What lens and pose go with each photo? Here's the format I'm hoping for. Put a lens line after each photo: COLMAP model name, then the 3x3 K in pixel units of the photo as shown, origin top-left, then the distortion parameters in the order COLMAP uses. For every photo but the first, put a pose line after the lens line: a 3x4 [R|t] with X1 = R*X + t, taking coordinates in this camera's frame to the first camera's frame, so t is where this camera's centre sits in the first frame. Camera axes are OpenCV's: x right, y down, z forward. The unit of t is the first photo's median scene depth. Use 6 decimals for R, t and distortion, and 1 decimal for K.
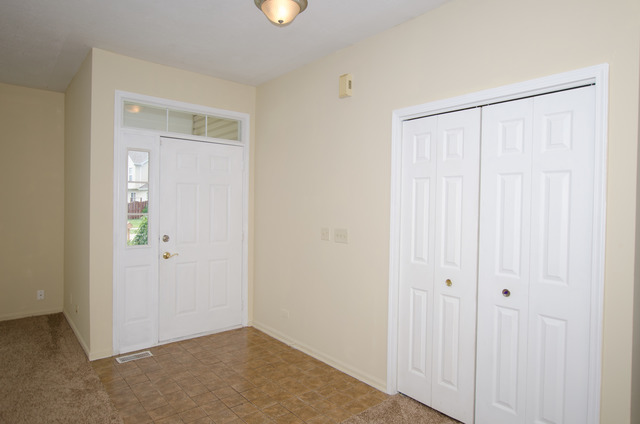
lens RADIAL K [[380.8, 0, 323.5], [0, 380.8, 200.7], [0, 0, 1]] dist [-0.002127, 0.001356]
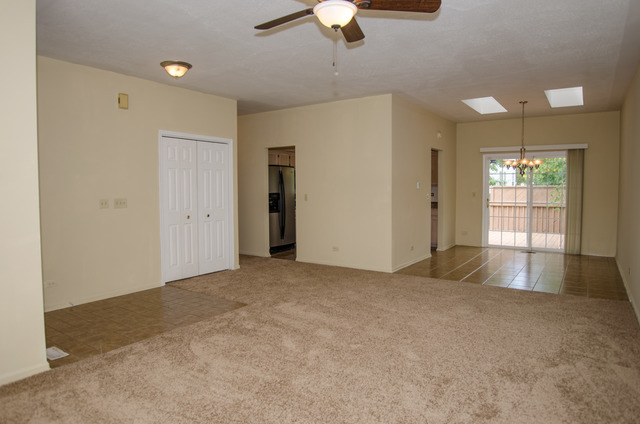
lens RADIAL K [[380.8, 0, 323.5], [0, 380.8, 200.7], [0, 0, 1]] dist [-0.002127, 0.001356]
pose [[-0.257400, -0.044450, 0.965282, -1.533796], [-0.005460, 0.998992, 0.044547, 0.015361], [-0.966290, 0.006196, -0.257383, 0.635200]]
